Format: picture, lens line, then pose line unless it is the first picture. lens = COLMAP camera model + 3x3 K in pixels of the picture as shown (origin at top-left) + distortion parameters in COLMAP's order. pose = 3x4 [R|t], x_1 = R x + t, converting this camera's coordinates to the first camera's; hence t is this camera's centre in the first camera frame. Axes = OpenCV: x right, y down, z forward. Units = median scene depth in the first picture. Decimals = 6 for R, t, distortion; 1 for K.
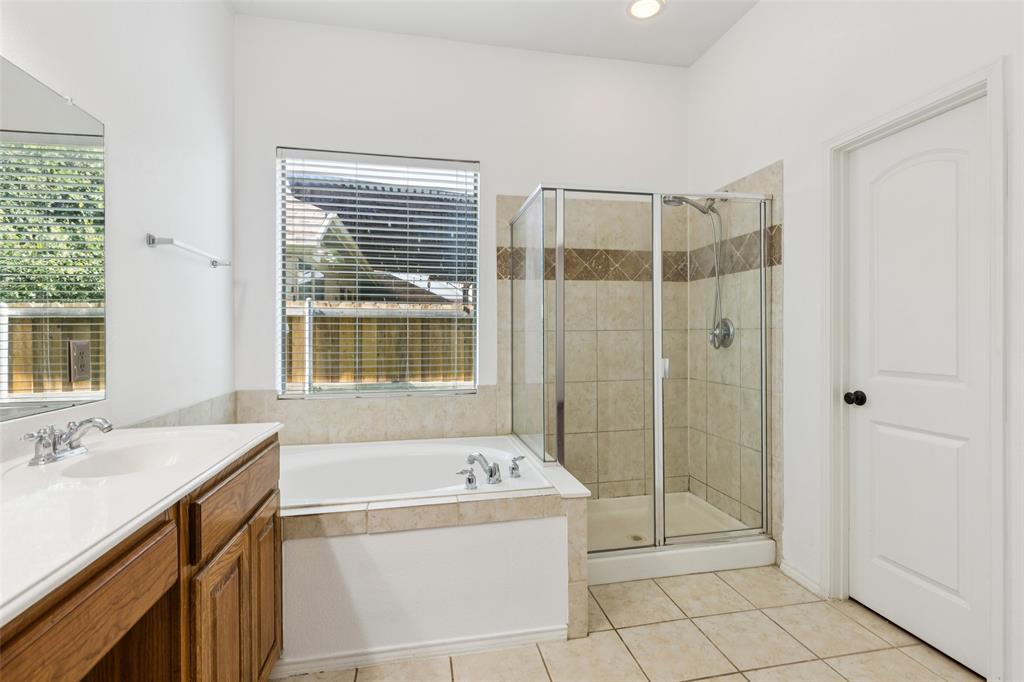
lens RADIAL K [[492.1, 0, 515.6], [0, 492.1, 337.2], [0, 0, 1]] dist [0.008393, -0.002147]
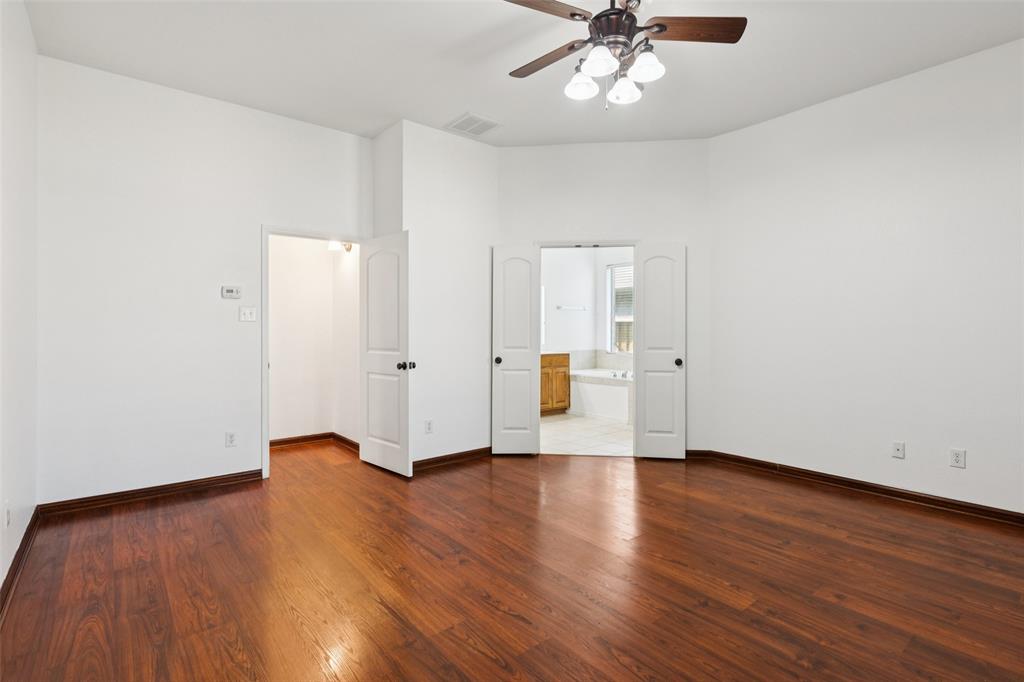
lens RADIAL K [[492.1, 0, 515.9], [0, 492.1, 336.6], [0, 0, 1]] dist [0.008393, -0.002147]
pose [[0.467701, 0.015020, -0.883759, 1.792015], [-0.008075, 0.999886, 0.012720, -0.001550], [0.883850, 0.001187, 0.467769, -0.803648]]
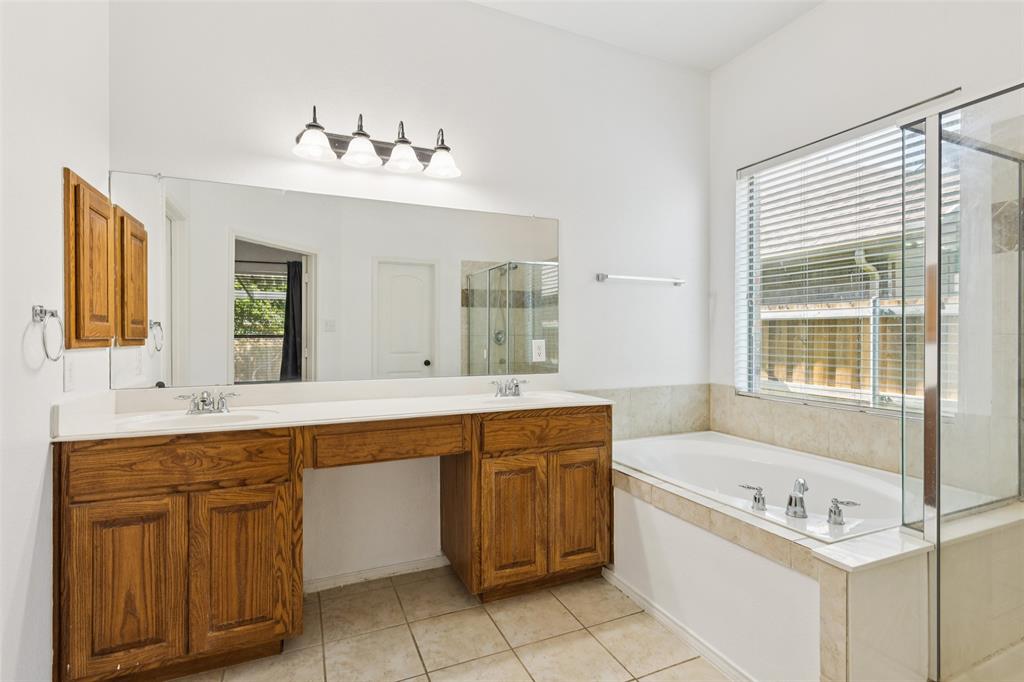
lens RADIAL K [[492.1, 0, 513.4], [0, 492.1, 338.6], [0, 0, 1]] dist [0.008393, -0.002147]
pose [[0.217107, 0.009248, -0.976104, 0.498026], [-0.009234, 0.999930, 0.007420, -0.005729], [0.976104, 0.007402, 0.217178, 0.259202]]
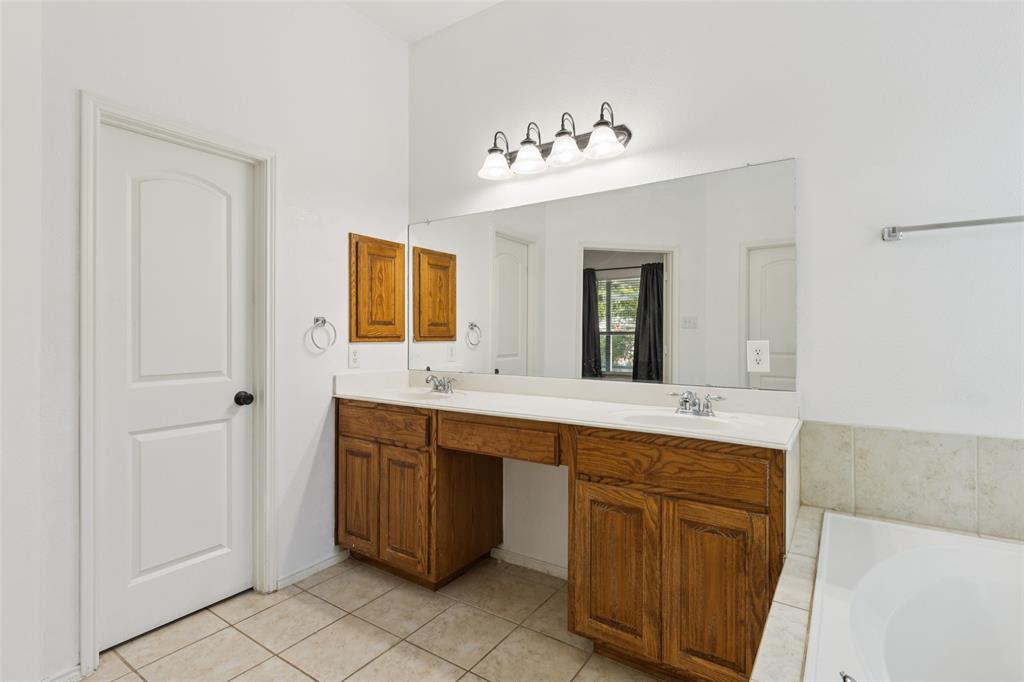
lens RADIAL K [[492.1, 0, 531.9], [0, 492.1, 336.7], [0, 0, 1]] dist [0.008393, -0.002147]
pose [[-0.703298, 0.005817, -0.710872, 0.254208], [-0.005960, 0.999883, 0.014079, -0.010315], [0.710871, 0.014139, -0.703181, 0.782748]]
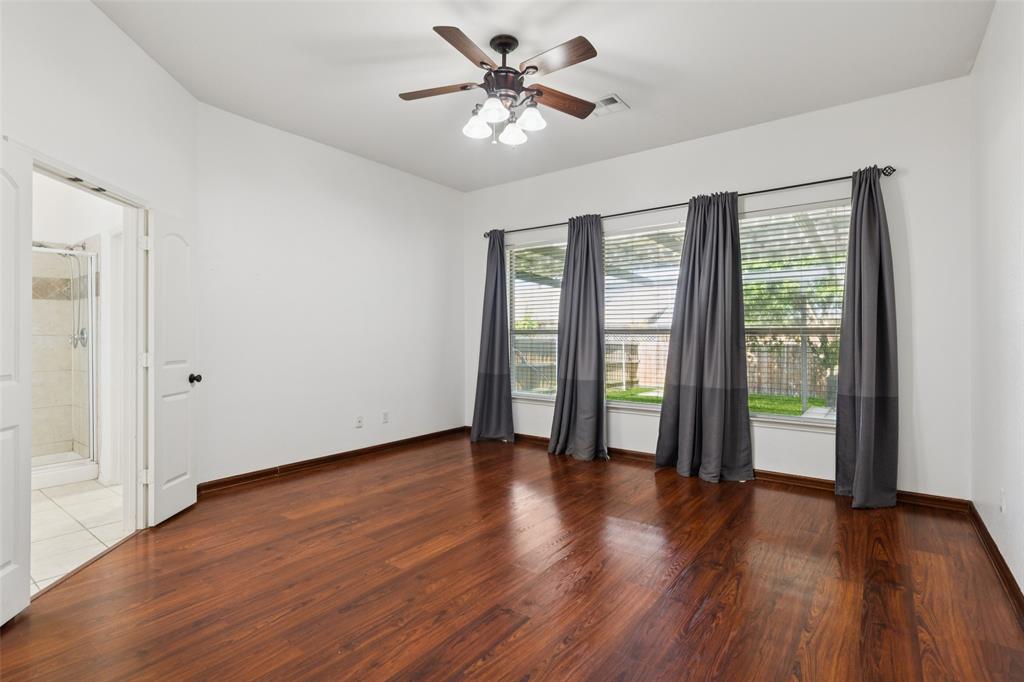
lens RADIAL K [[492.1, 0, 515.1], [0, 492.1, 340.6], [0, 0, 1]] dist [0.008393, -0.002147]
pose [[0.747990, -0.003447, 0.663701, 0.424415], [0.003204, 0.999994, 0.001582, 0.002886], [-0.663702, 0.000943, 0.747996, -1.040100]]
